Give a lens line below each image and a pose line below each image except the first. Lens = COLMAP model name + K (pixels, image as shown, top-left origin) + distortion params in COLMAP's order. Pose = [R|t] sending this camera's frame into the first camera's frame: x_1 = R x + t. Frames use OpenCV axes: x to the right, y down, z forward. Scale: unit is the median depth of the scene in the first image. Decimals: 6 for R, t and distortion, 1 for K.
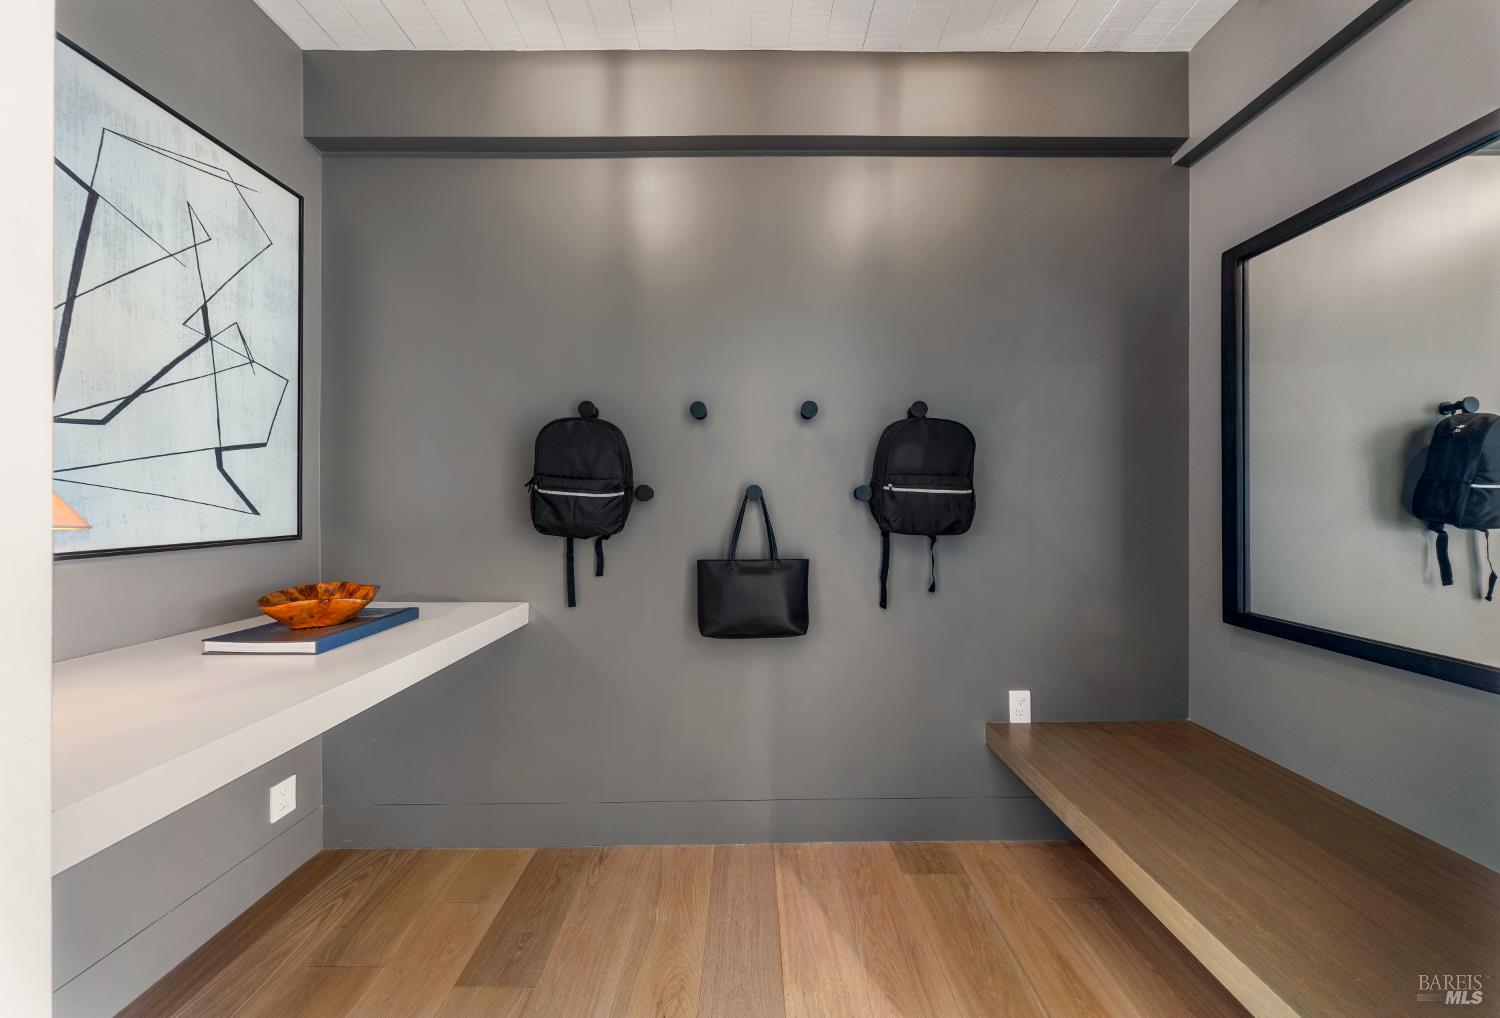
lens RADIAL K [[453.4, 0, 748.6], [0, 453.4, 502.8], [0, 0, 1]] dist [0.000425, 0.000106]
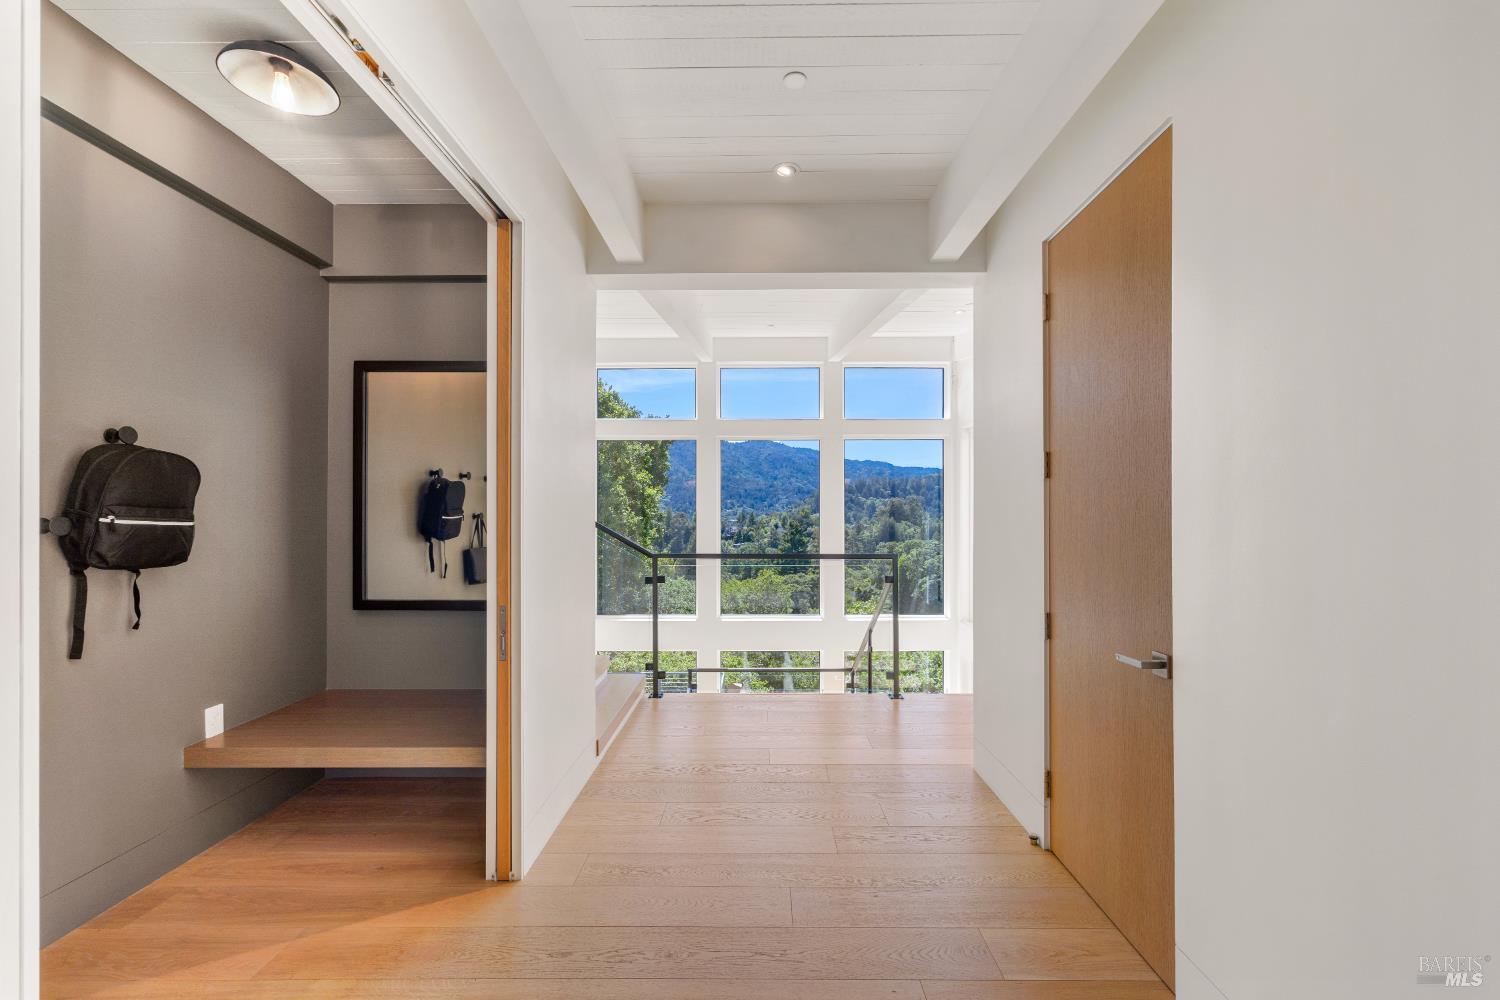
lens RADIAL K [[597.9, 0, 745.4], [0, 597.9, 514.8], [0, 0, 1]] dist [0.000148, 0.000083]
pose [[0.026809, 0.004002, 0.999633, -0.815118], [-0.000659, 0.999992, -0.003985, -0.036656], [-0.999640, -0.000552, 0.026812, -0.308880]]
